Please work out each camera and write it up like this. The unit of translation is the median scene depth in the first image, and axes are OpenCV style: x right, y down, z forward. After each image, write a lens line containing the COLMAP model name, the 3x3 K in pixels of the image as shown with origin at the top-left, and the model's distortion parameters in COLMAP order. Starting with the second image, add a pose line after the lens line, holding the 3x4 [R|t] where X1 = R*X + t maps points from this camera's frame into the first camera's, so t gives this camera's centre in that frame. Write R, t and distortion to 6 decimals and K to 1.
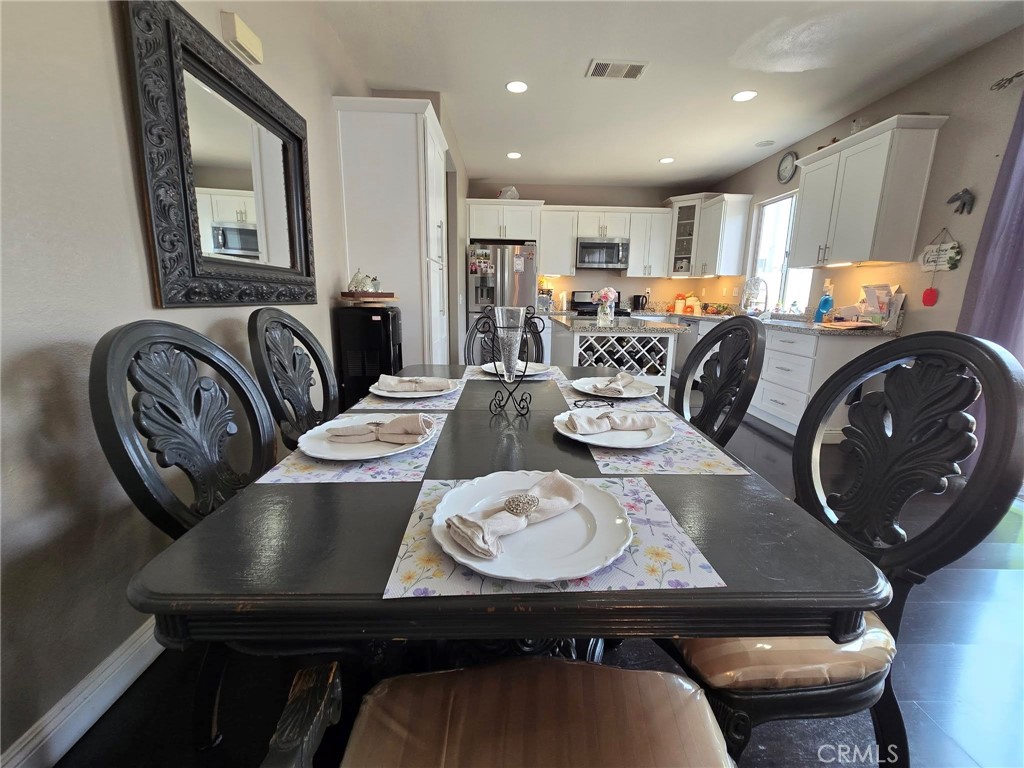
lens RADIAL K [[417.7, 0, 520.4], [0, 417.7, 379.8], [0, 0, 1]] dist [-0.003739, -0.000372]
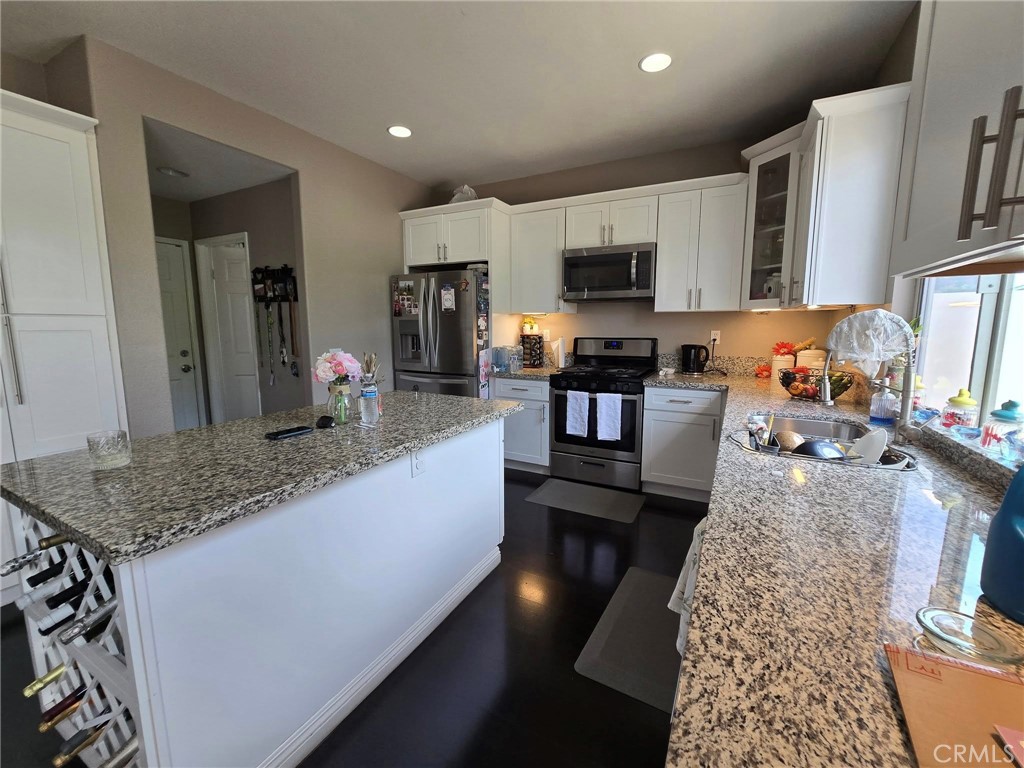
lens RADIAL K [[417.7, 0, 520.4], [0, 417.7, 379.8], [0, 0, 1]] dist [-0.003739, -0.000372]
pose [[0.872070, 0.049100, -0.486911, 0.386063], [-0.084647, 0.995092, -0.051261, -0.121740], [0.482004, 0.085919, 0.871946, 0.469975]]
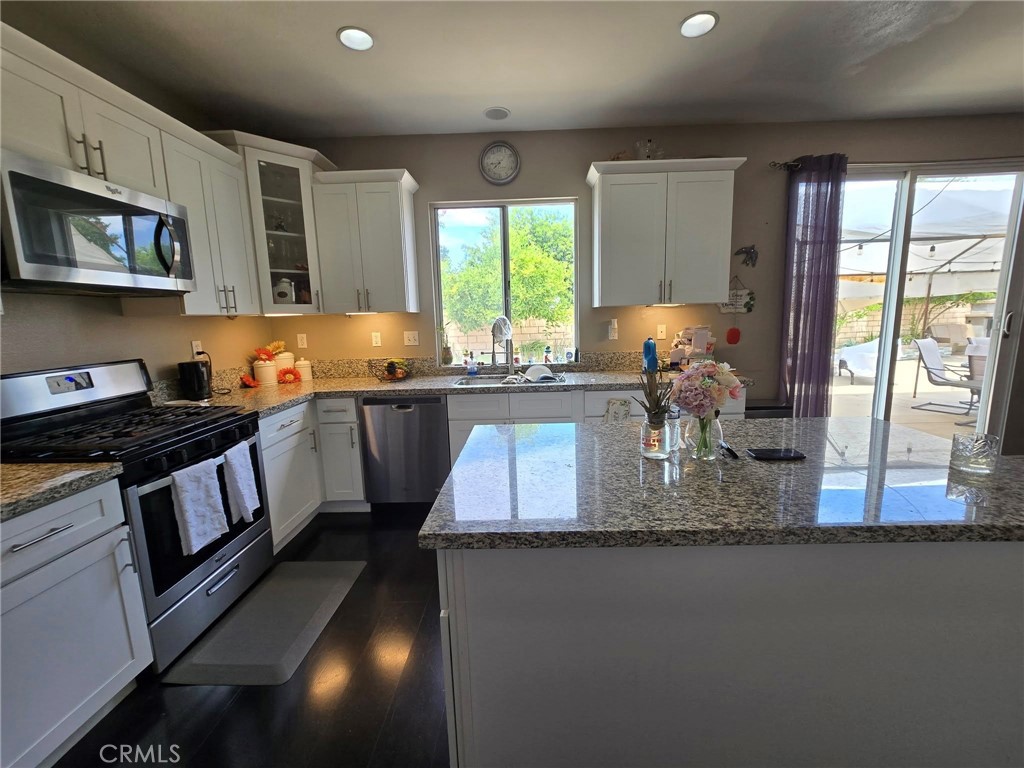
lens RADIAL K [[417.7, 0, 520.4], [0, 417.7, 379.8], [0, 0, 1]] dist [-0.003739, -0.000372]
pose [[0.054844, -0.166306, 0.984548, -0.086223], [0.227385, 0.962204, 0.149865, -0.190949], [-0.972259, 0.215652, 0.090587, 0.735568]]
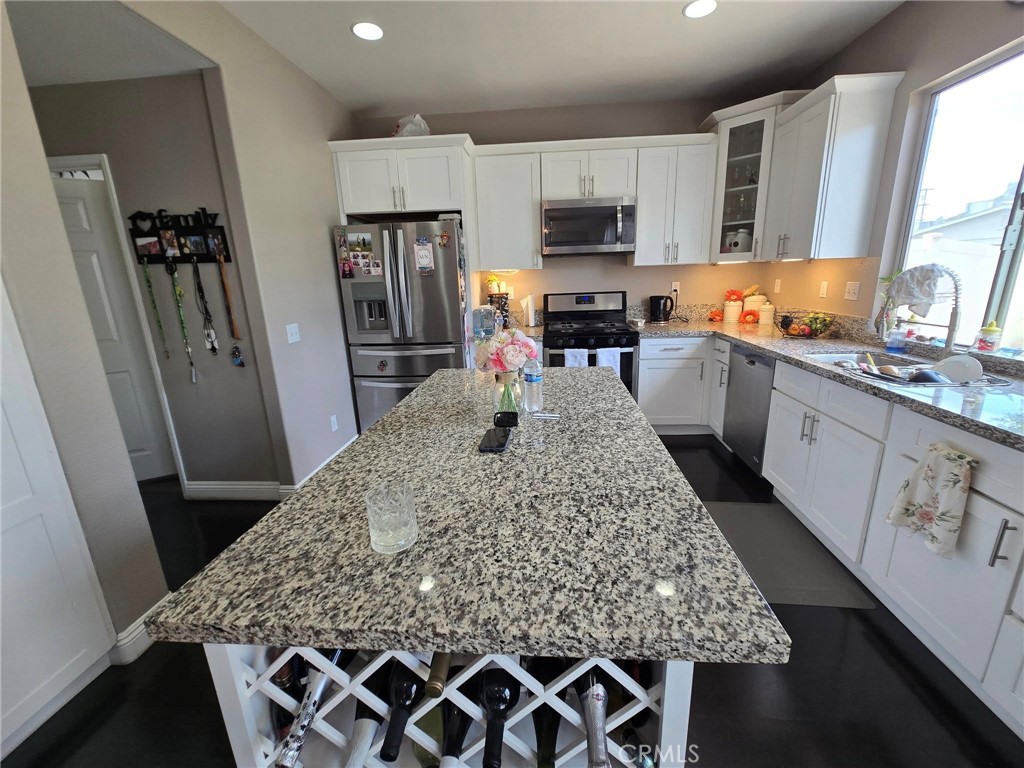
lens RADIAL K [[417.7, 0, 520.4], [0, 417.7, 379.8], [0, 0, 1]] dist [-0.003739, -0.000372]
pose [[0.993903, -0.020829, -0.108273, 0.166019], [0.026013, 0.998571, 0.046691, -0.128452], [0.107145, -0.049222, 0.993024, 0.431493]]
